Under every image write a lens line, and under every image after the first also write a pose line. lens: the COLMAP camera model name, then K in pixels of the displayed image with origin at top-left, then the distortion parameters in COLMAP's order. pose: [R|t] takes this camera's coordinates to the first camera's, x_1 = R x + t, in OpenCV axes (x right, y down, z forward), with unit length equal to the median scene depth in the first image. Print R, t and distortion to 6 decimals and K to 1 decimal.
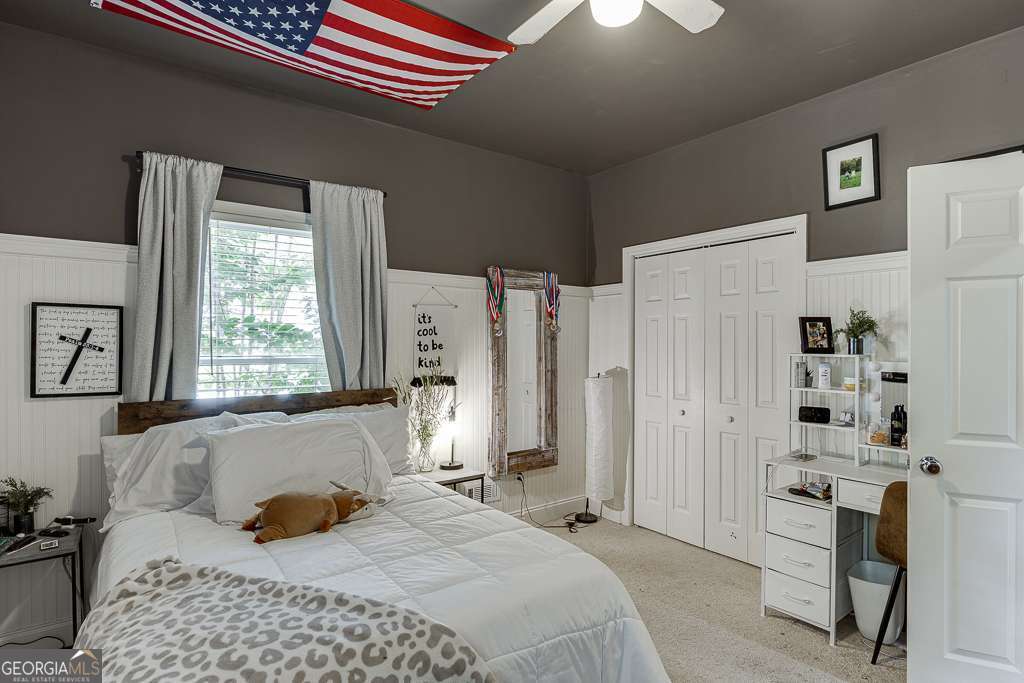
lens RADIAL K [[534.6, 0, 518.3], [0, 534.6, 346.0], [0, 0, 1]] dist [-0.007186, -0.000871]
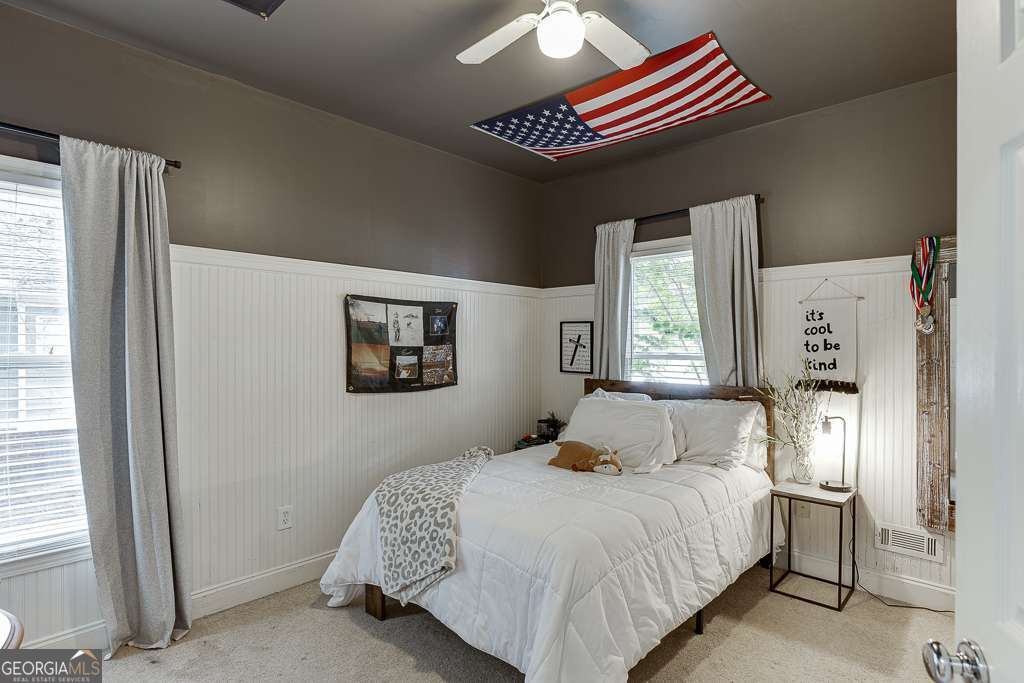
lens RADIAL K [[534.6, 0, 517.5], [0, 534.6, 343.3], [0, 0, 1]] dist [-0.007186, -0.000871]
pose [[0.150075, -0.003244, -0.988669, 0.779183], [-0.006486, 0.999970, -0.004265, 0.003134], [0.988653, 0.007053, 0.150049, 0.456013]]
